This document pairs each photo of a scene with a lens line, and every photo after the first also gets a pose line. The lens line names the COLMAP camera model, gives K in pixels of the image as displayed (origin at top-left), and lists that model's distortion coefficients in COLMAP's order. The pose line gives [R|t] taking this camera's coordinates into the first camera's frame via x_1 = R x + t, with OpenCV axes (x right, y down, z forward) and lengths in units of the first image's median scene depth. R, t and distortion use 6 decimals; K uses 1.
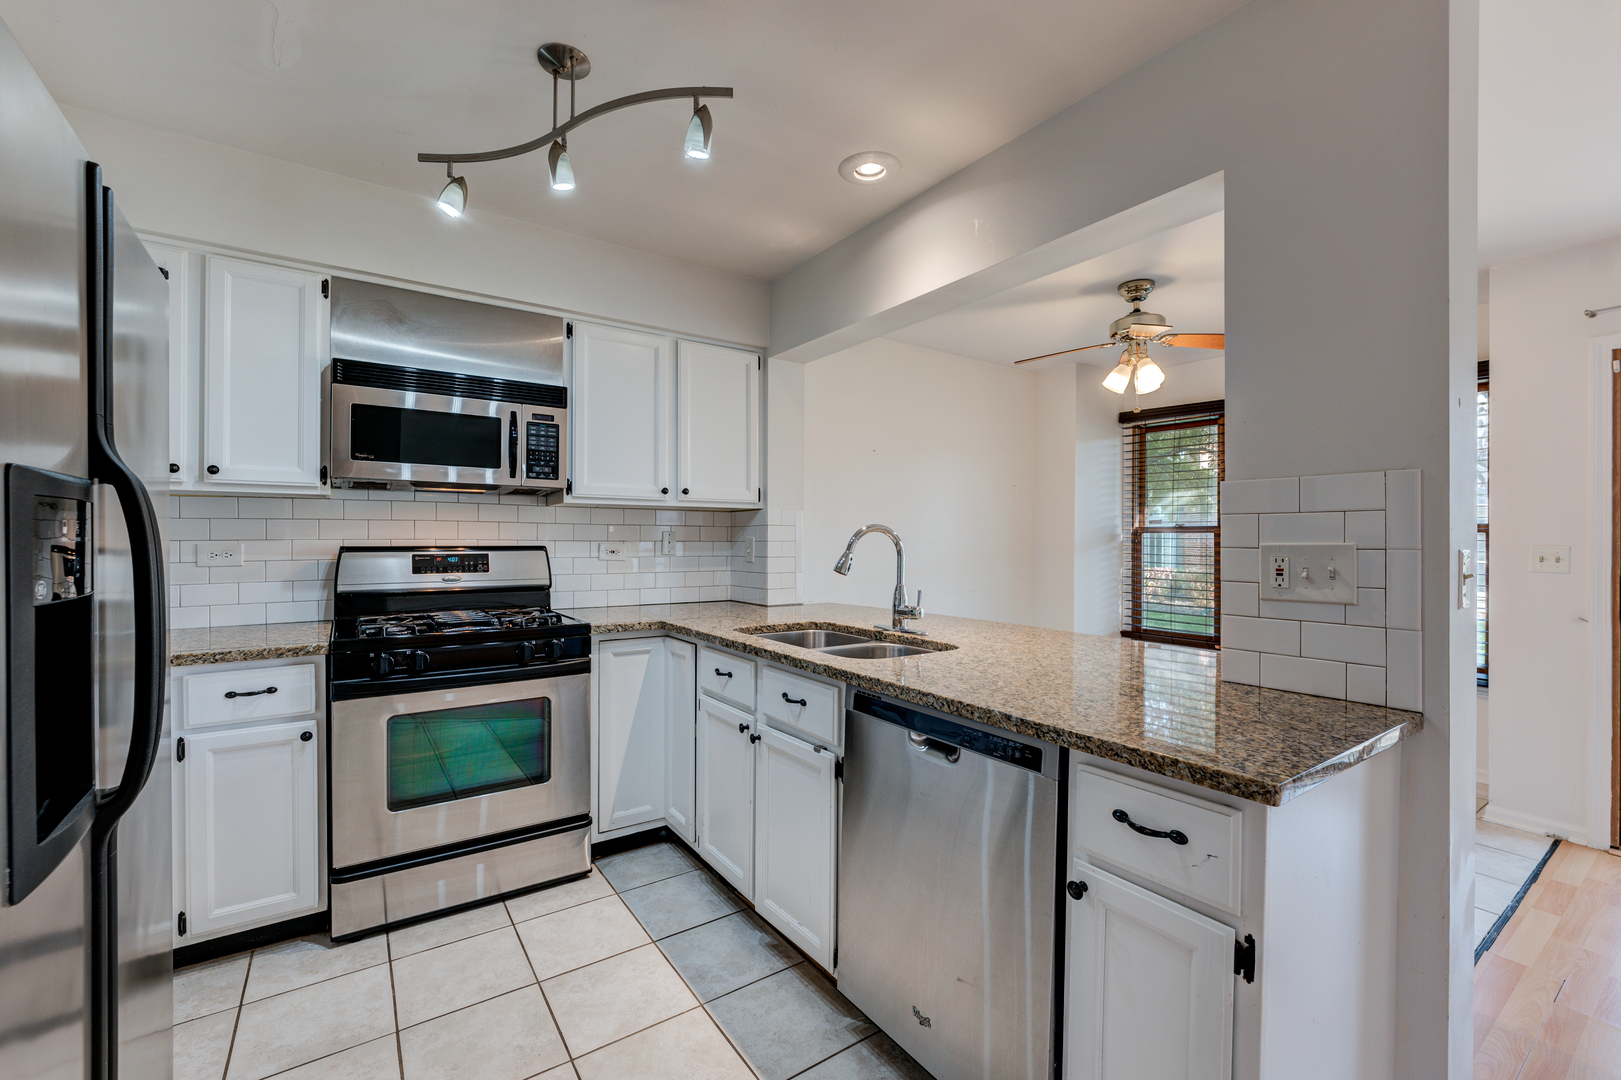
lens RADIAL K [[667.4, 0, 808.0], [0, 667.4, 542.6], [0, 0, 1]] dist [-0.010887, 0.000363]
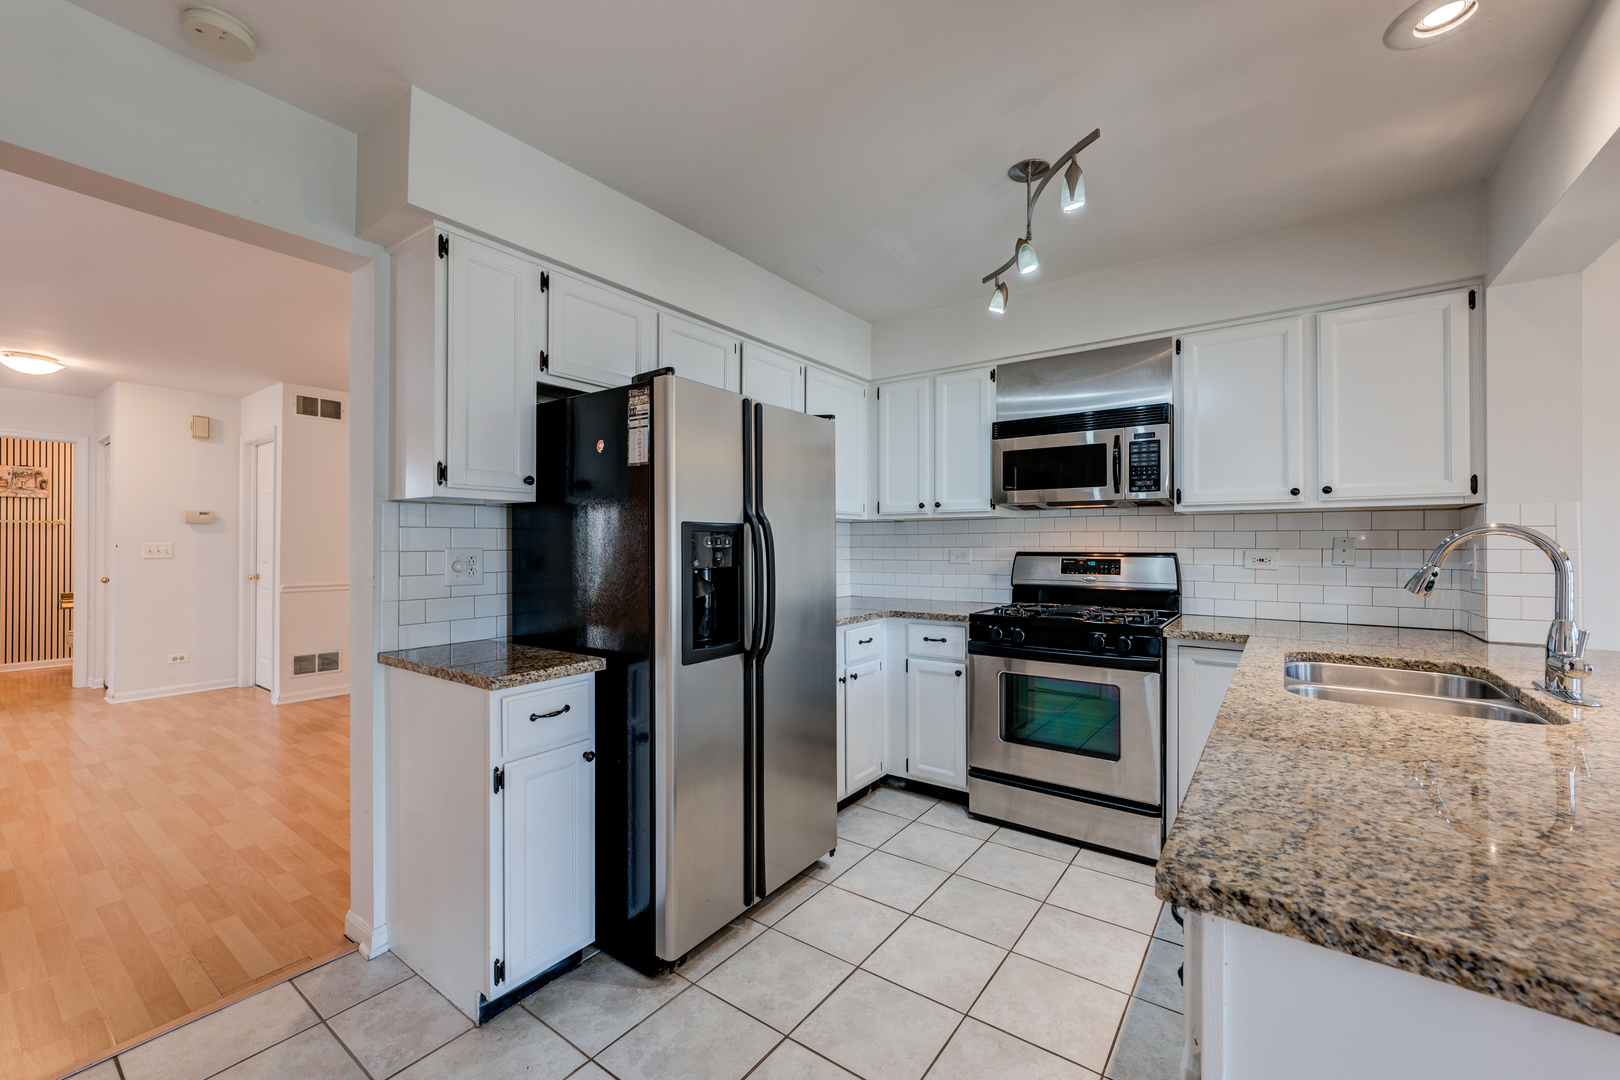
lens RADIAL K [[645.3, 0, 805.2], [0, 645.3, 543.2], [0, 0, 1]] dist [-0.001367, 0.000257]
pose [[0.329344, -0.005028, -0.944197, 0.420837], [-0.005046, 0.999962, -0.007085, -0.000232], [0.944197, 0.007098, 0.329306, 0.122820]]
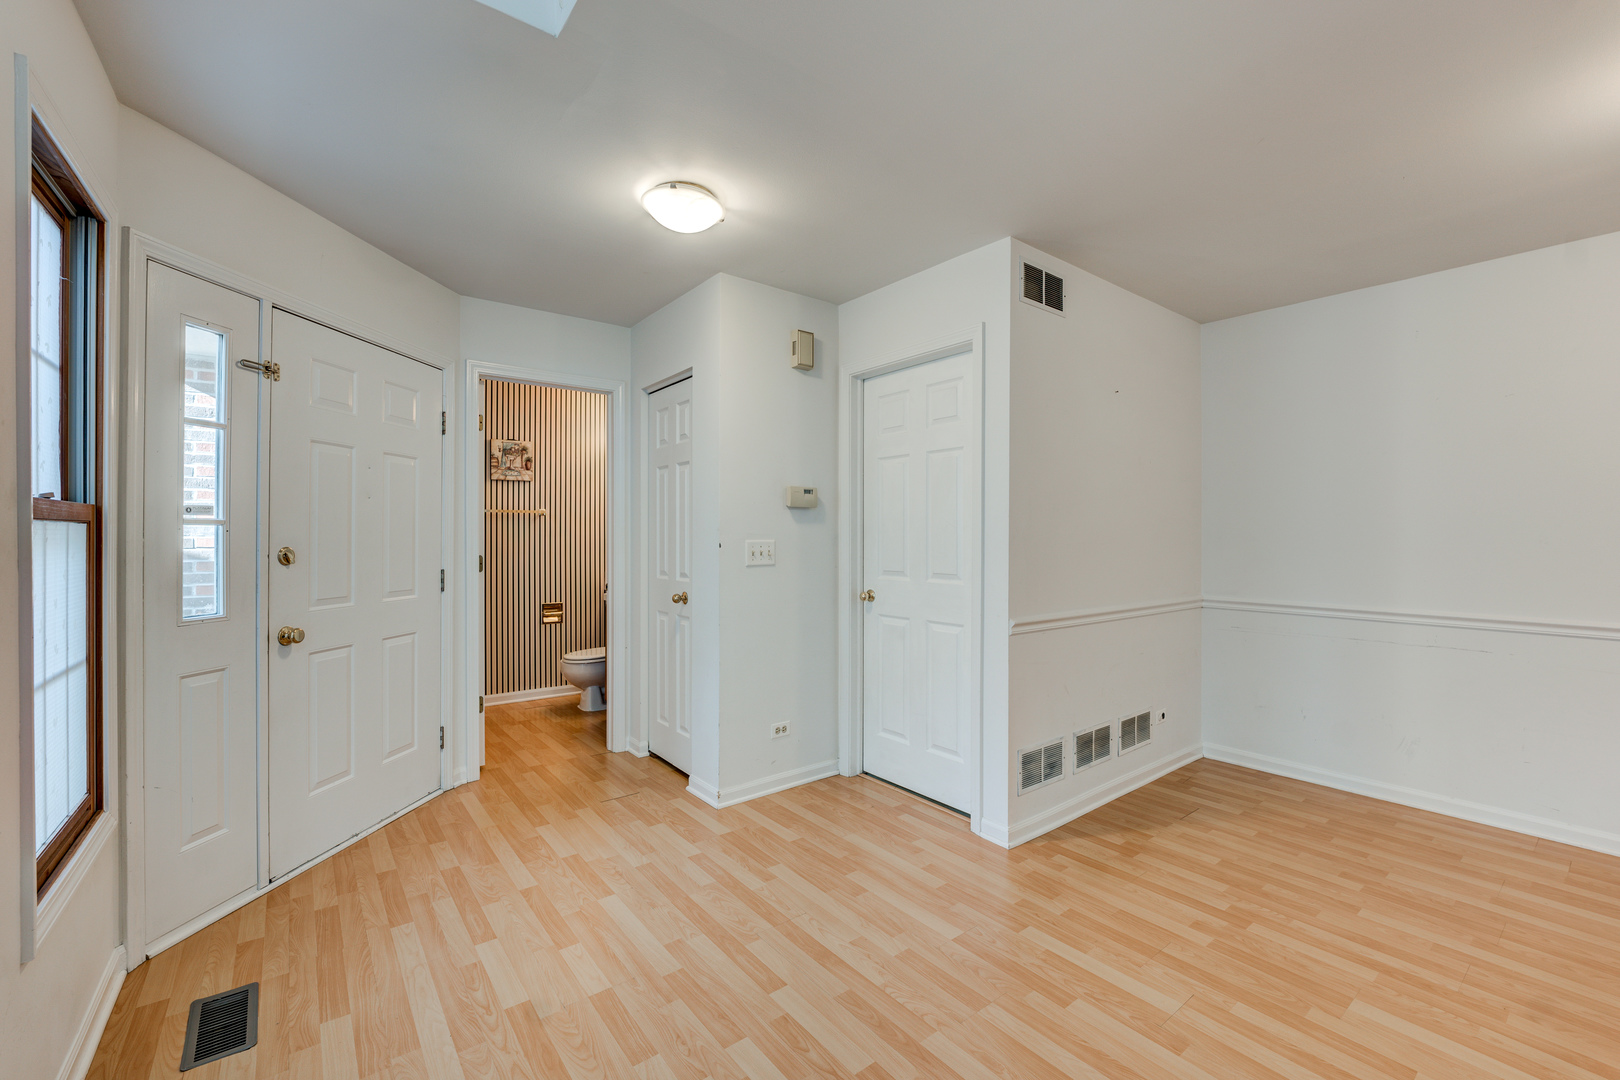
lens RADIAL K [[659.3, 0, 781.6], [0, 659.3, 537.4], [0, 0, 1]] dist [-0.015025, 0.000229]
pose [[0.027794, -0.003651, -0.999607, -0.849087], [-0.006141, 0.999974, -0.003823, -0.005708], [0.999595, 0.006245, 0.027771, -1.075461]]
